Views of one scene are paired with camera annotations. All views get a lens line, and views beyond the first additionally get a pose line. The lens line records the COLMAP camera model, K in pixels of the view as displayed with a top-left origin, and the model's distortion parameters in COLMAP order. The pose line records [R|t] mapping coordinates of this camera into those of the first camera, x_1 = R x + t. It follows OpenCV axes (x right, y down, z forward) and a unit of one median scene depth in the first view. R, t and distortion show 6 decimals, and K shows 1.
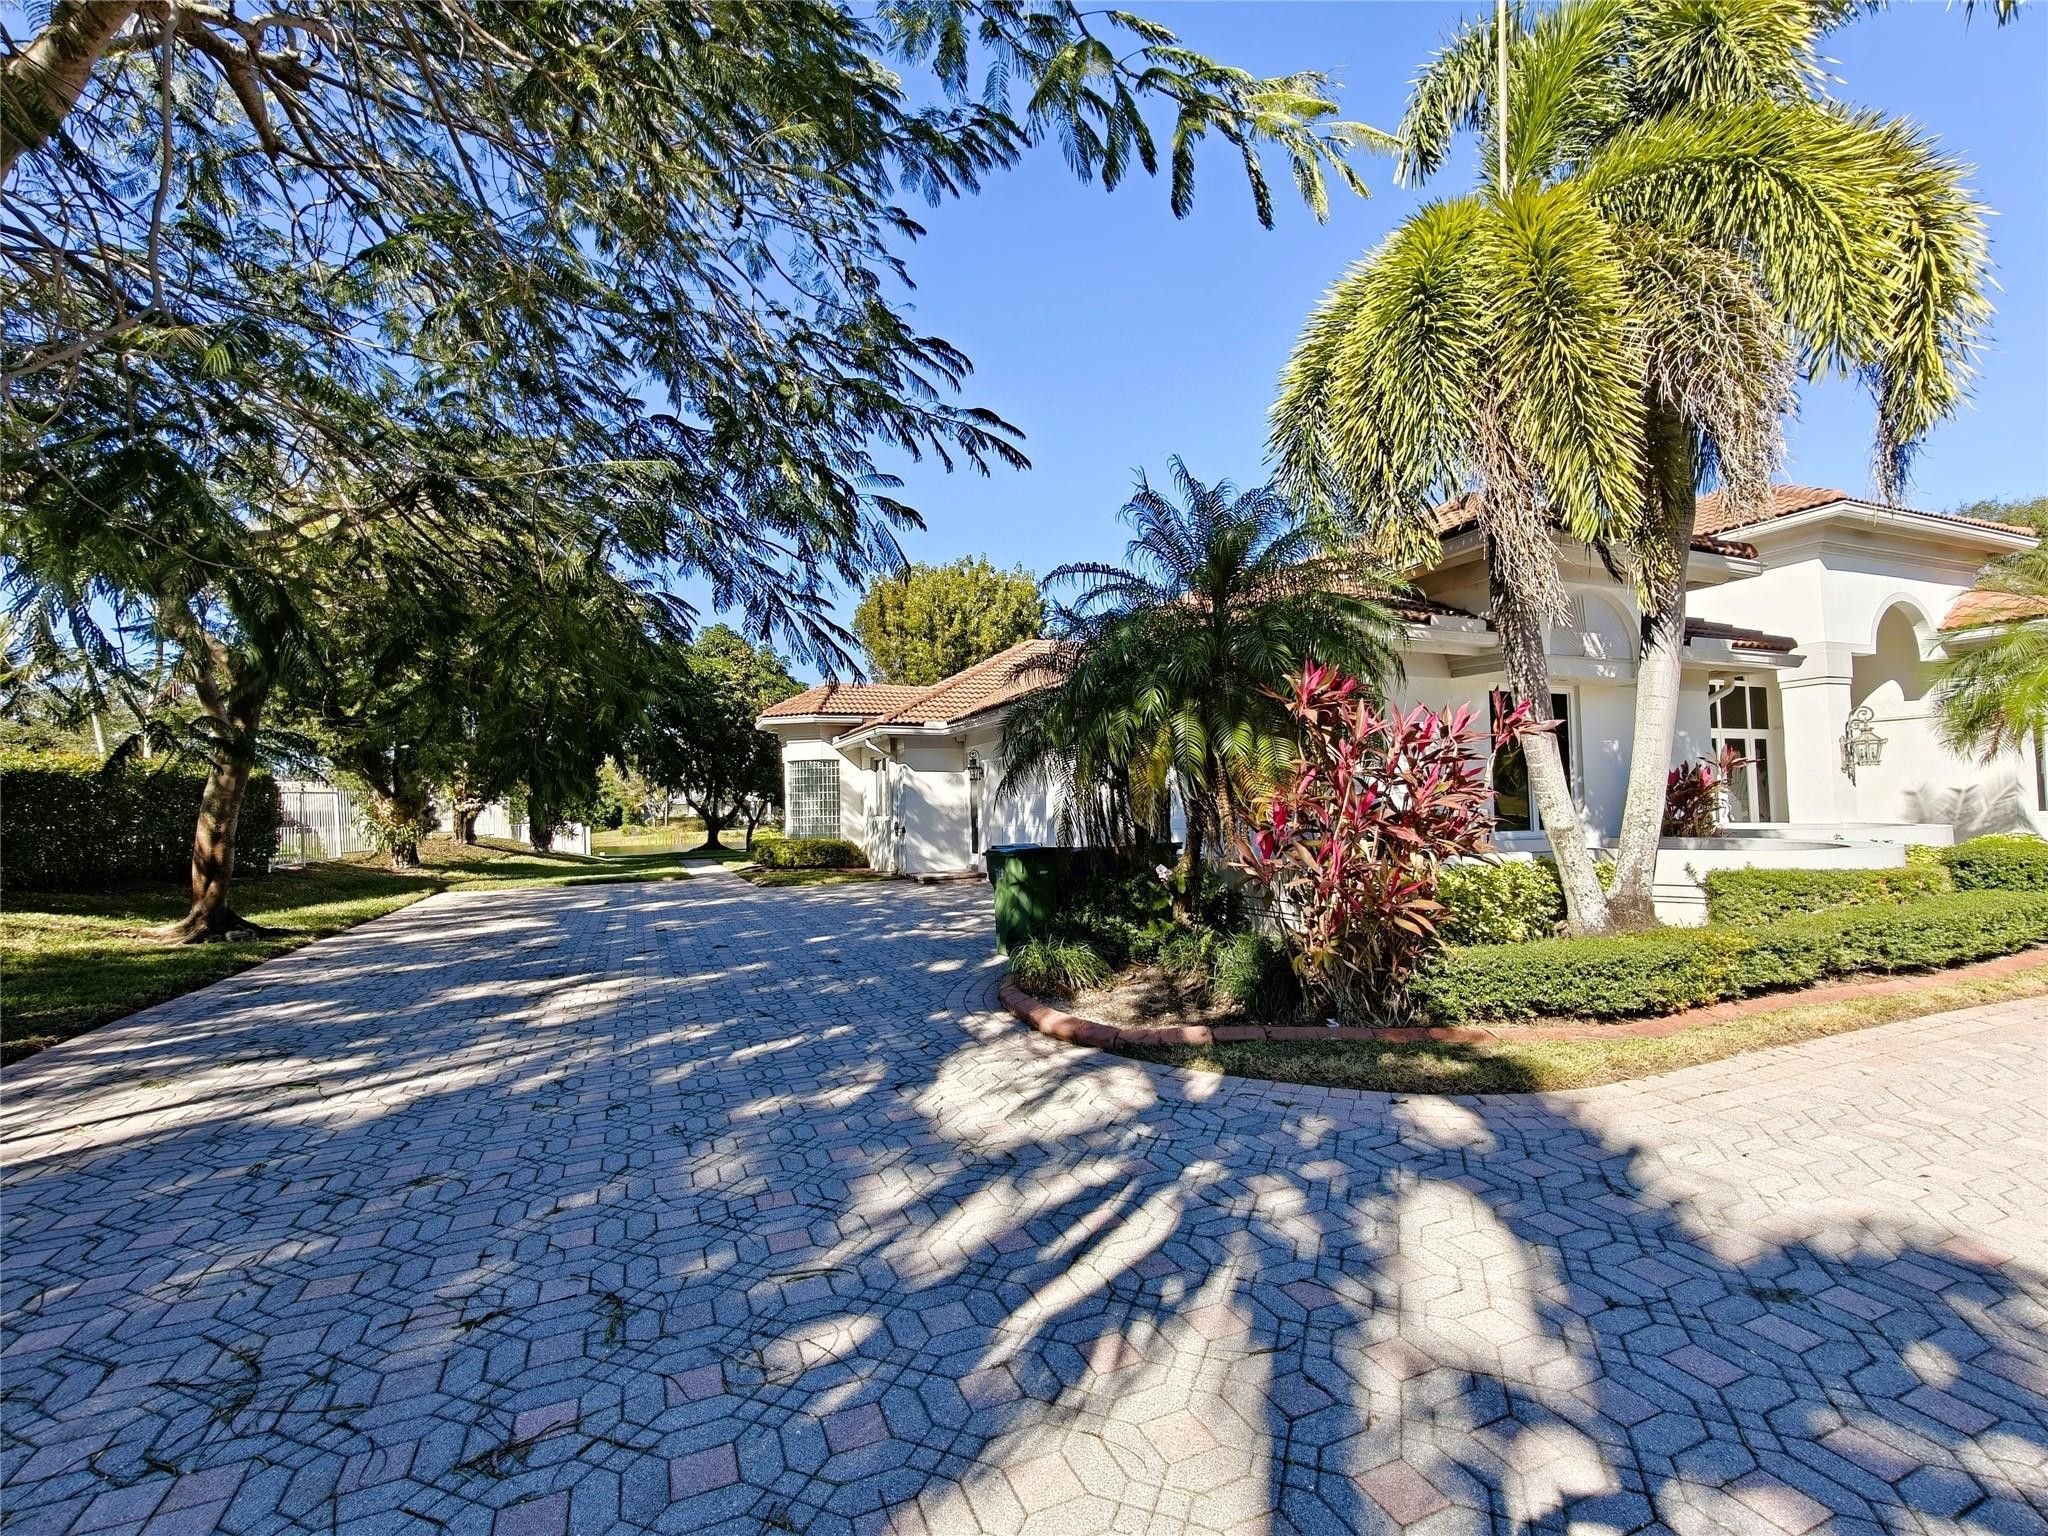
lens RADIAL K [[905.8, 0, 1024.0], [0, 905.8, 768.0], [0, 0, 1]] dist [0.001532, -0.004199]
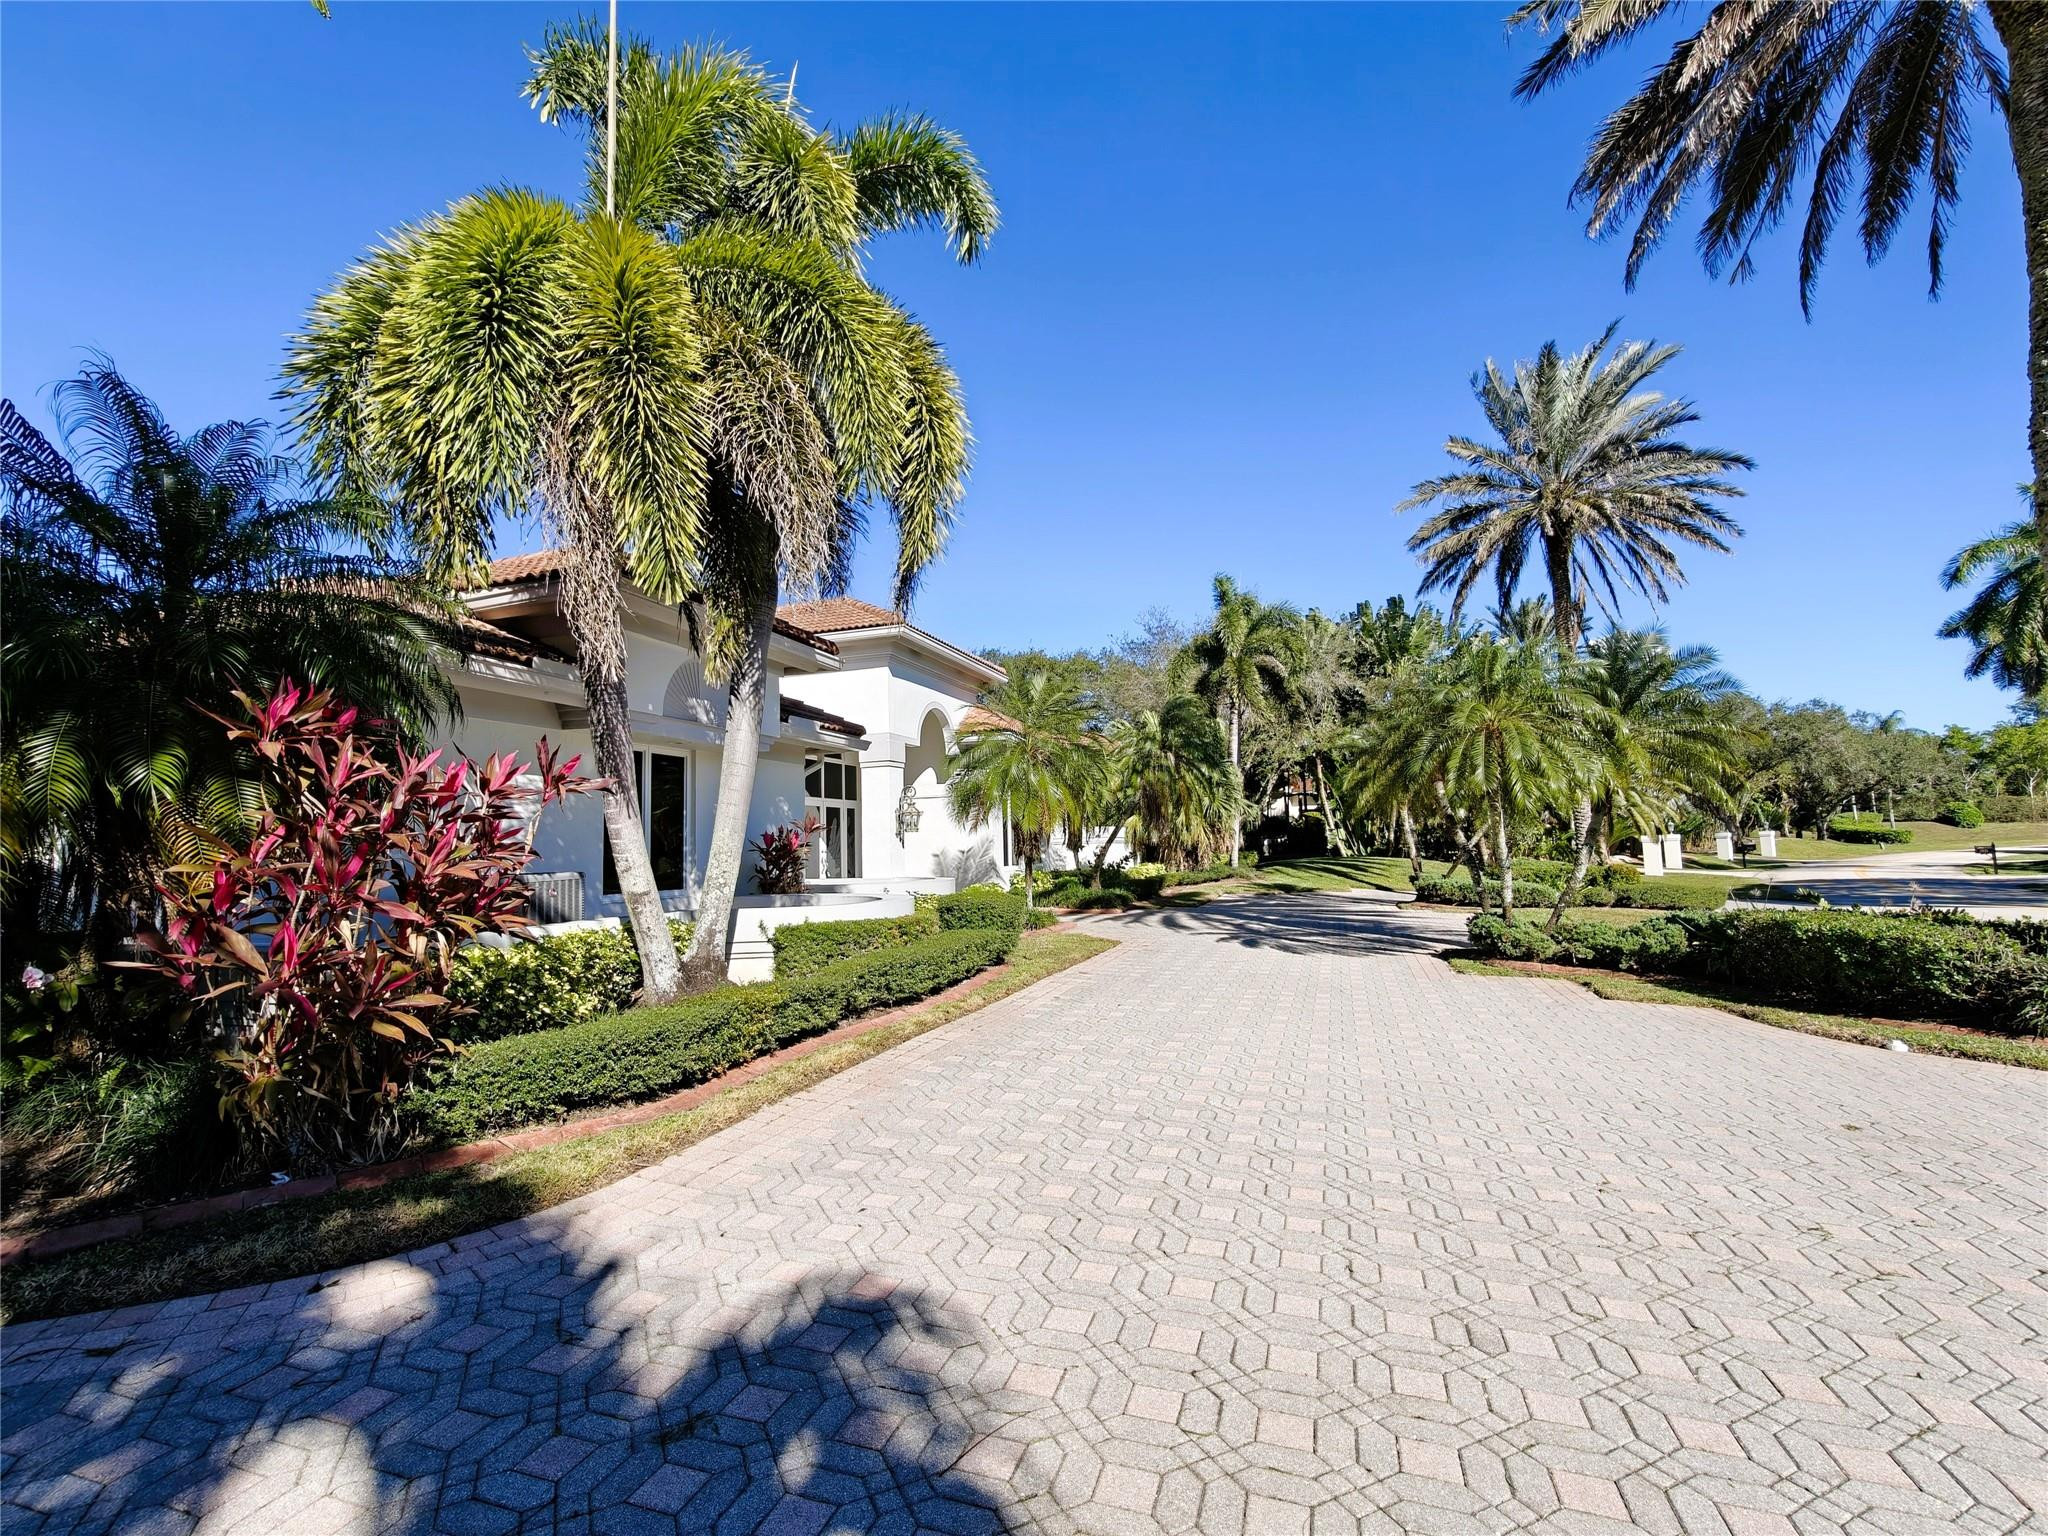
lens RADIAL K [[905.8, 0, 1024.0], [0, 905.8, 768.0], [0, 0, 1]] dist [0.001532, -0.004199]
pose [[0.661321, 0.070303, 0.746801, 0.171254], [-0.022089, 0.996992, -0.074294, -0.003365], [-0.749778, 0.032636, 0.660884, 0.068954]]
